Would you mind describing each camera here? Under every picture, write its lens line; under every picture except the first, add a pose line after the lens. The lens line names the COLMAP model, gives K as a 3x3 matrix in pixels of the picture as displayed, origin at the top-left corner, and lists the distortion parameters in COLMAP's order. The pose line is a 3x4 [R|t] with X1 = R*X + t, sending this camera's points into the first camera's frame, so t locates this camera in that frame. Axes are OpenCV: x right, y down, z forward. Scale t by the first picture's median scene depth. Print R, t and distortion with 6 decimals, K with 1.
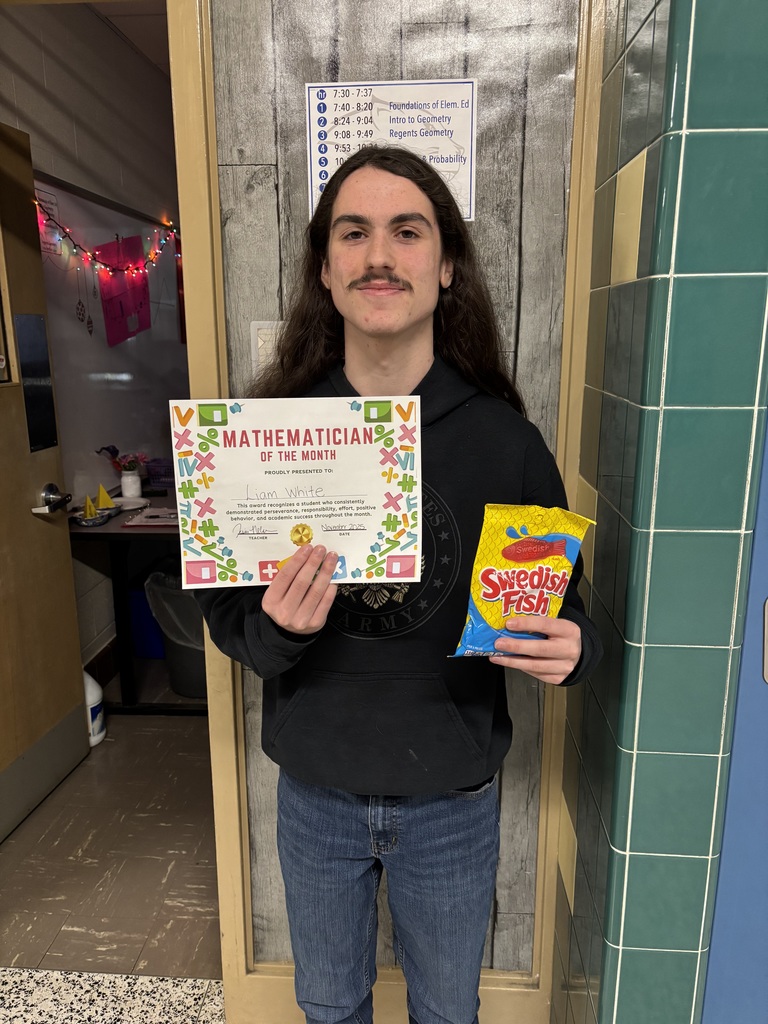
lens RADIAL K [[785.4, 0, 379.7], [0, 785.4, 512.8], [0, 0, 1]] dist [0.043801, -0.042582]
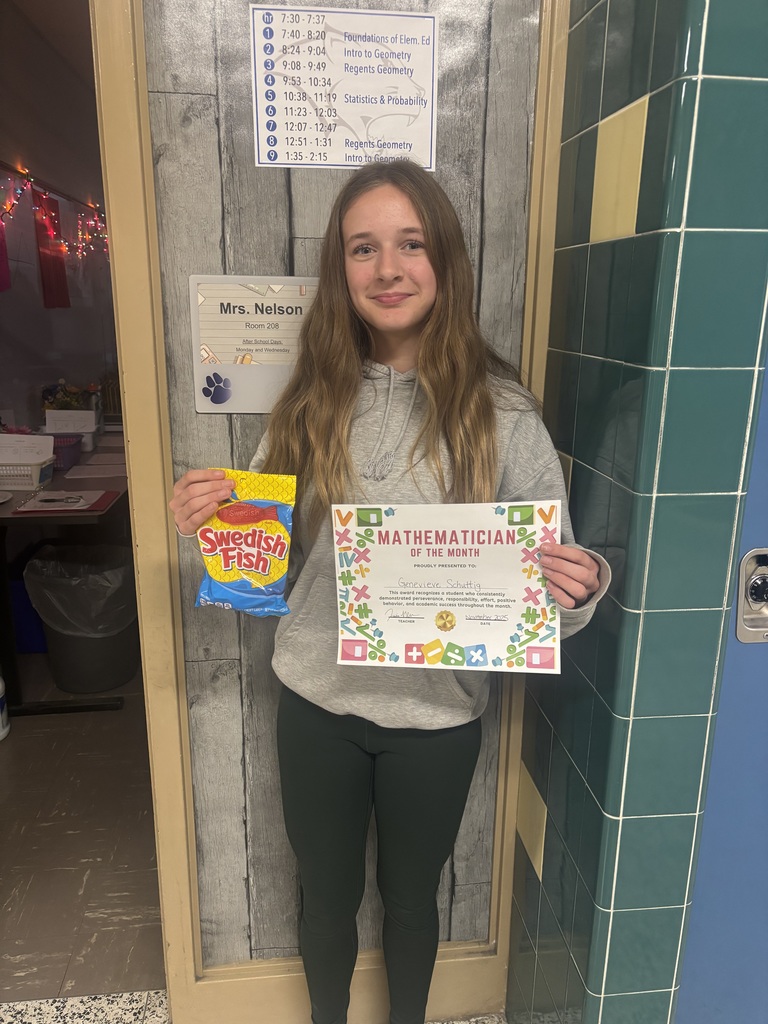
lens RADIAL K [[785.4, 0, 391.2], [0, 785.4, 521.7], [0, 0, 1]] dist [0.043801, -0.042582]
pose [[0.982398, -0.035554, 0.183387, -0.115422], [0.027417, 0.998532, 0.046717, 0.000556], [-0.184779, -0.040867, 0.981930, 0.070275]]
